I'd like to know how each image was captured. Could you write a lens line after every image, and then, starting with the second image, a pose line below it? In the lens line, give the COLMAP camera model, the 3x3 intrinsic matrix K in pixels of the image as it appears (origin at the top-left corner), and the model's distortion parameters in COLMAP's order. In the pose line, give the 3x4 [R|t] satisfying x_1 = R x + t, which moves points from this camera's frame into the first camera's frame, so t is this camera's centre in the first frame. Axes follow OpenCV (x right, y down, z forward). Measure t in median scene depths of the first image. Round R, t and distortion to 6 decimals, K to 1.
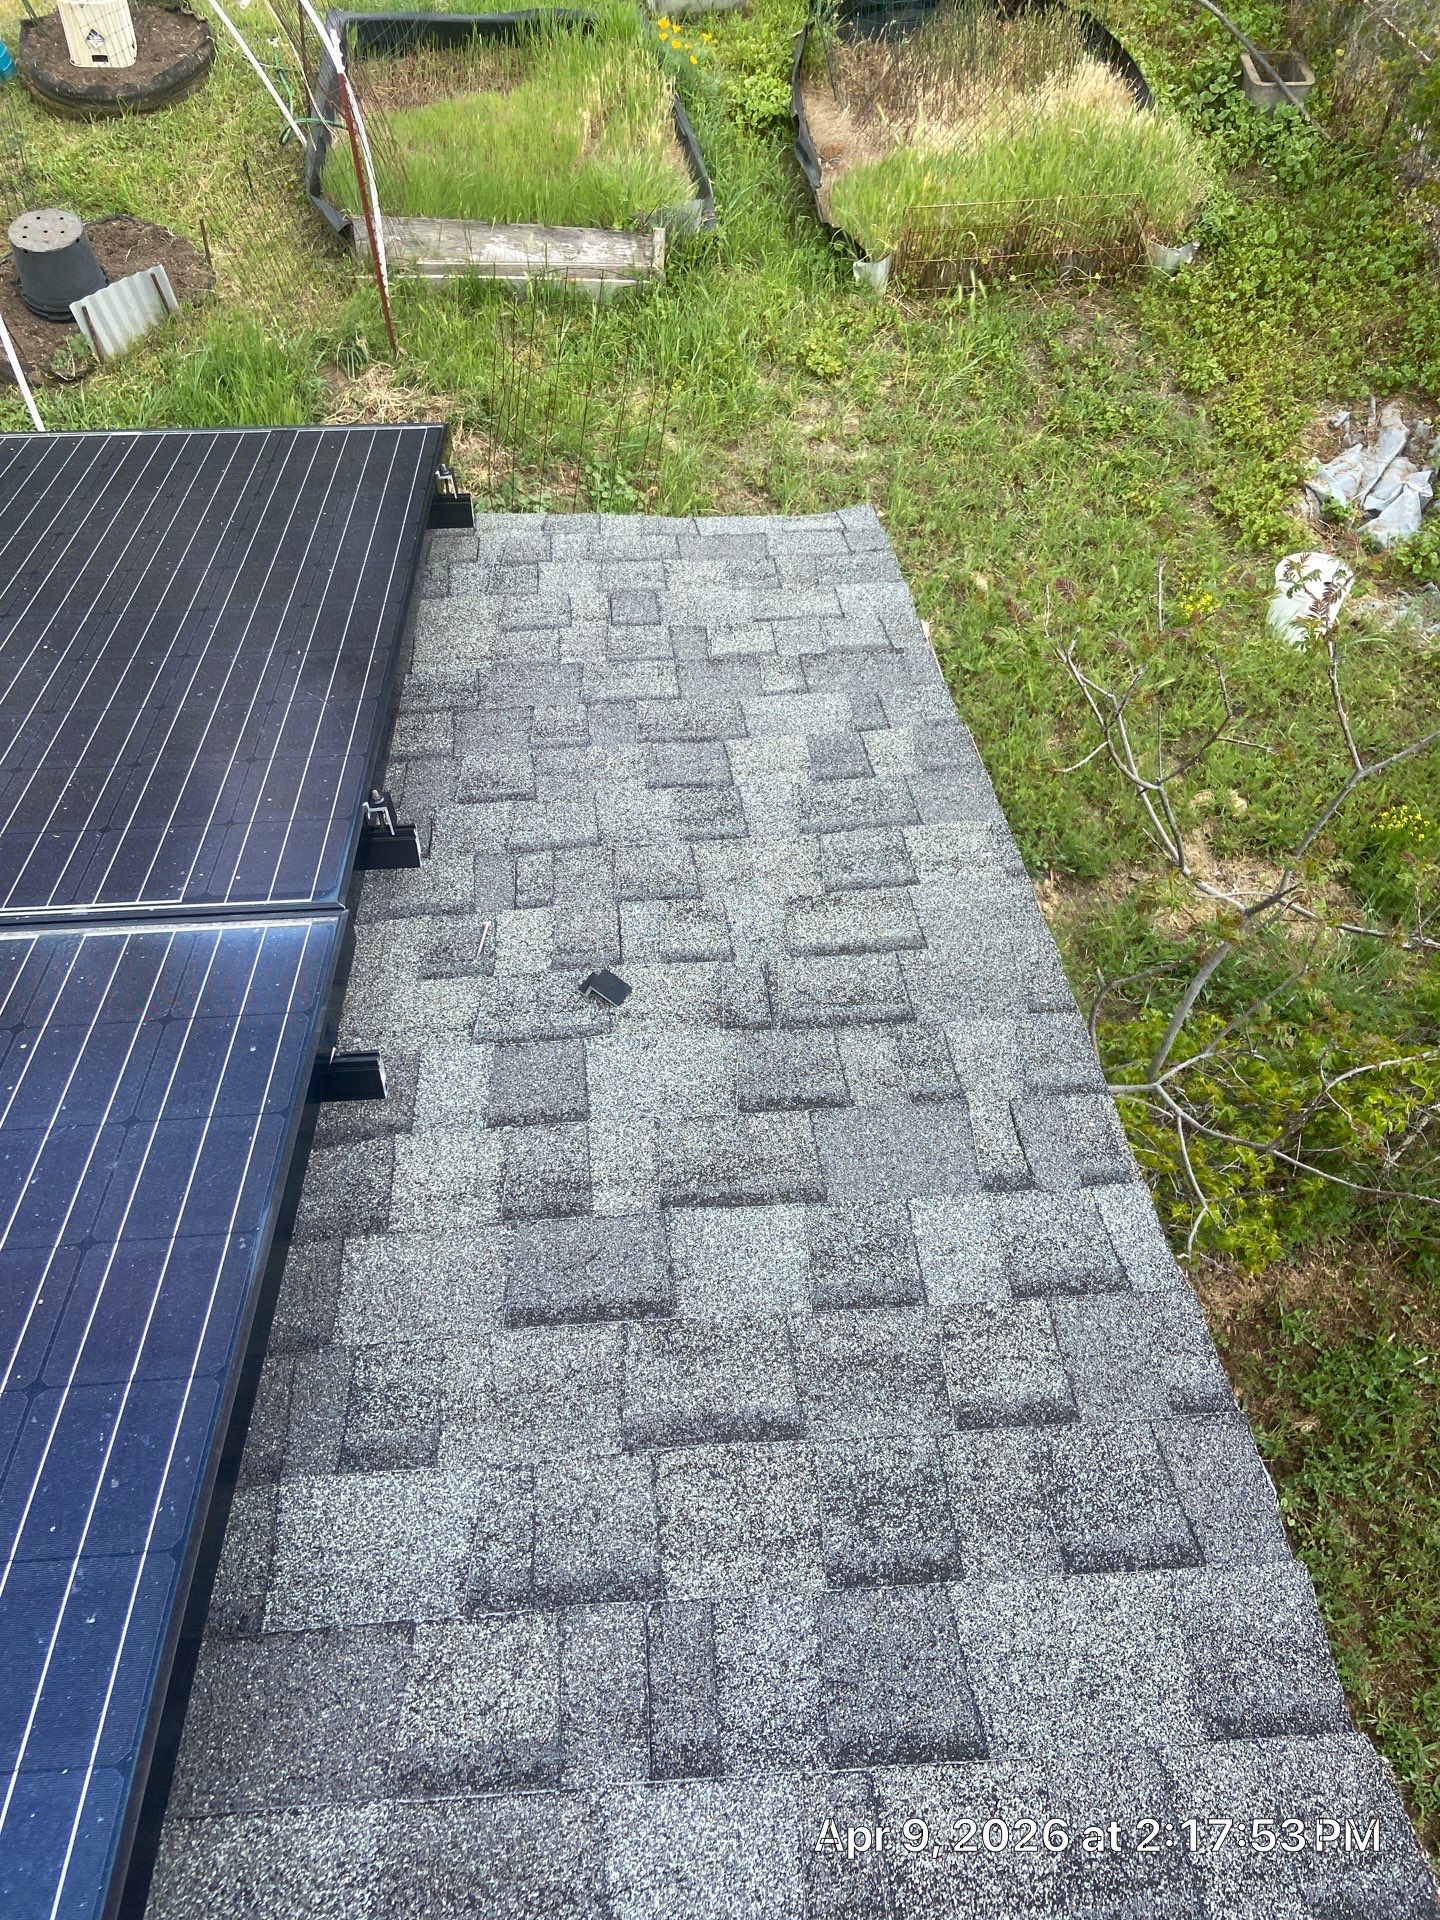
lens RADIAL K [[1423.8, 0, 750.3], [0, 1423.8, 904.6], [0, 0, 1]] dist [0.110911, -0.155641]
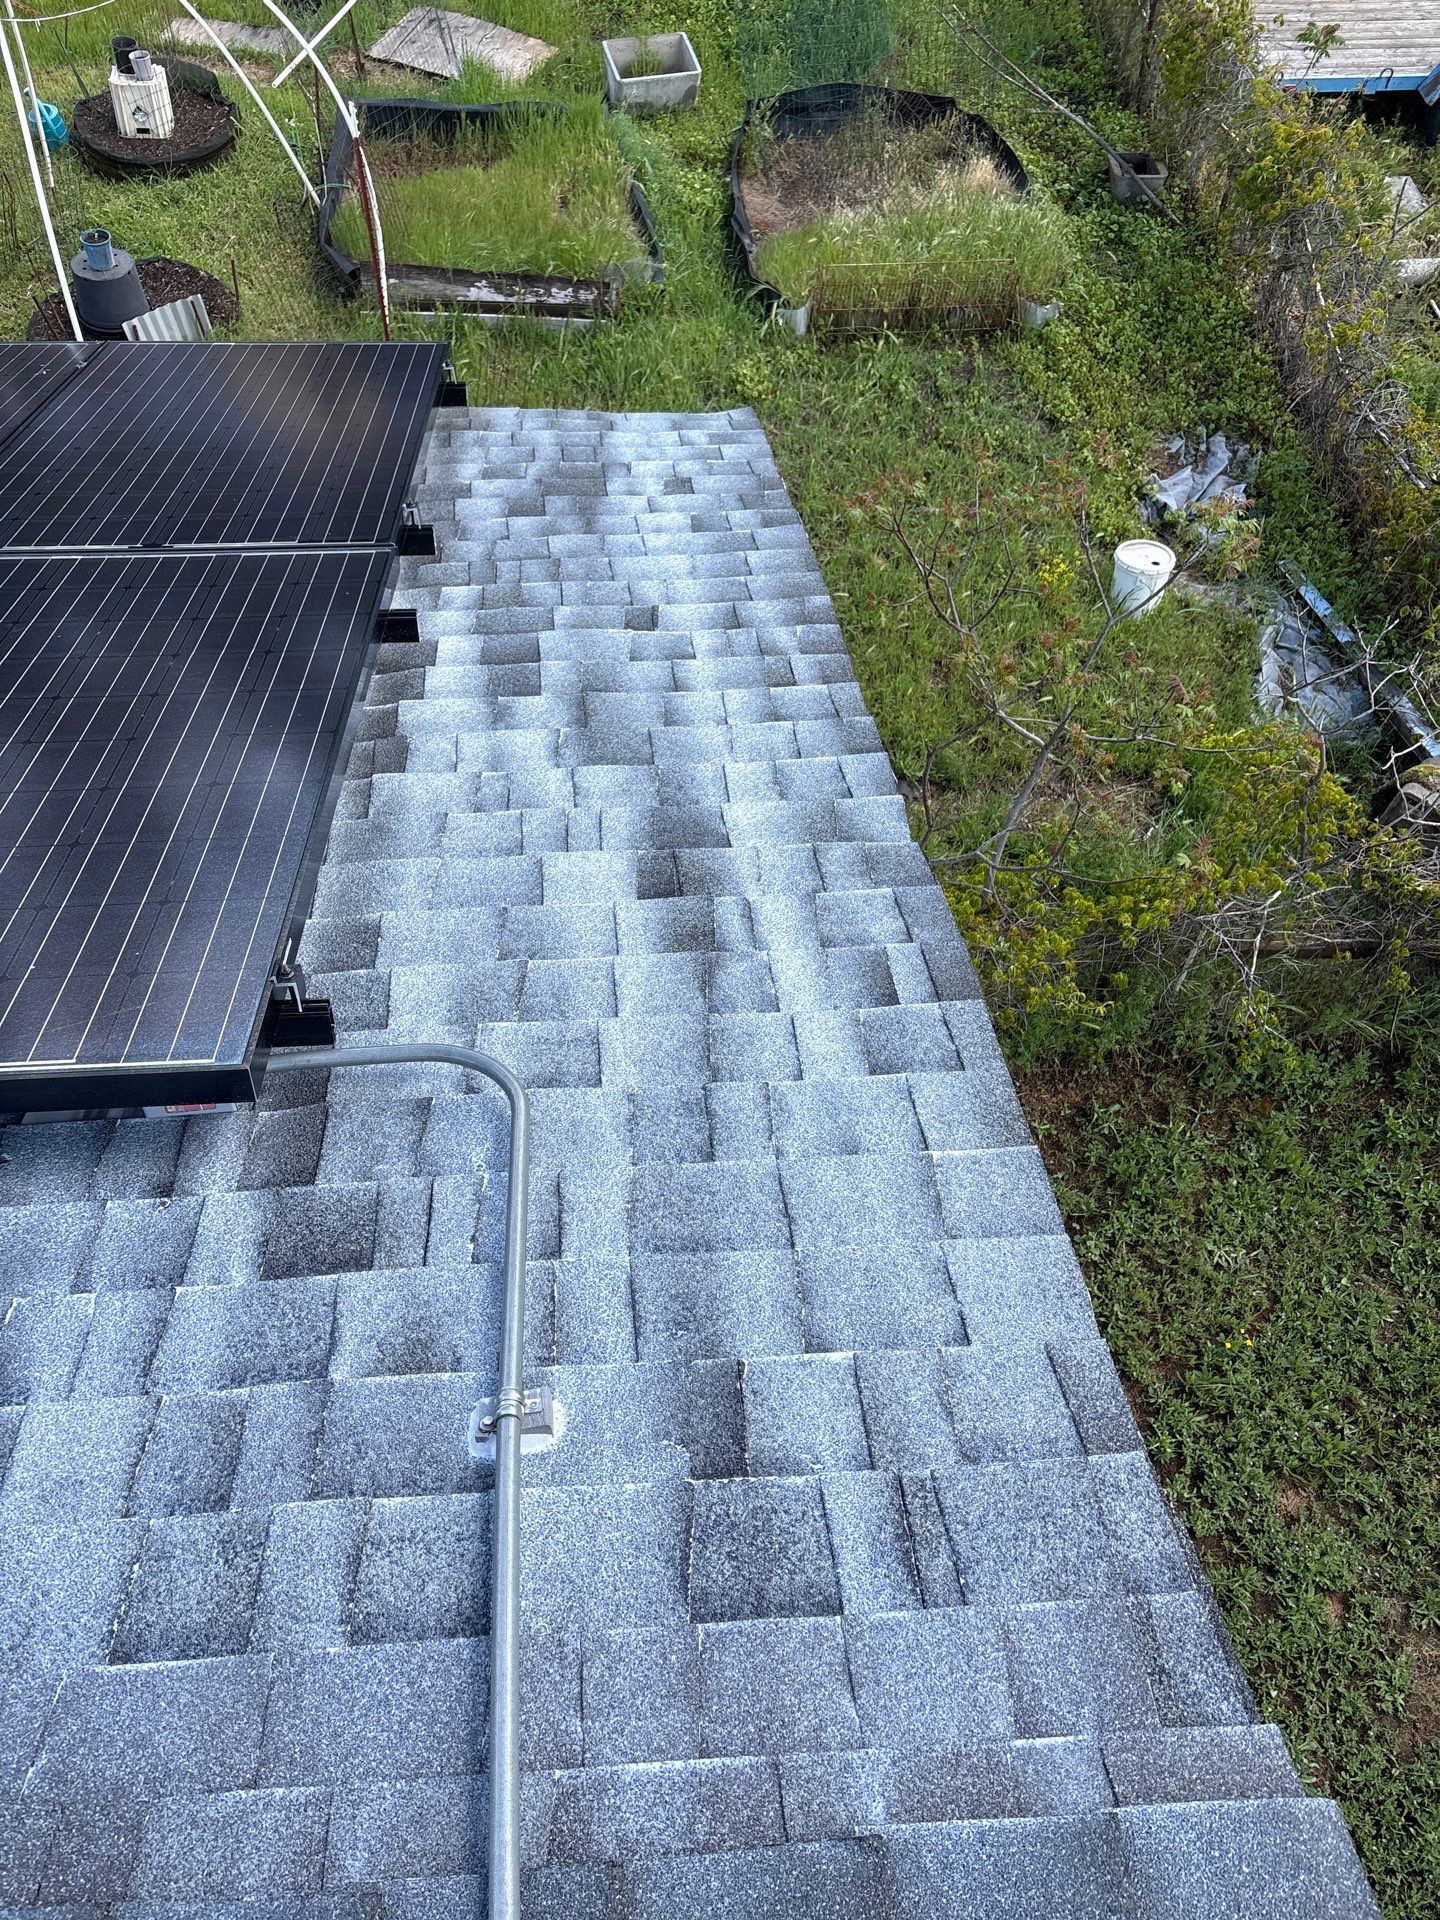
lens RADIAL K [[1423.8, 0, 750.3], [0, 1423.8, 904.6], [0, 0, 1]] dist [0.110911, -0.155641]
pose [[0.999600, 0.009932, 0.026467, 0.023699], [-0.008162, 0.997775, -0.066165, 0.130025], [-0.027066, 0.065923, 0.997458, -0.166400]]
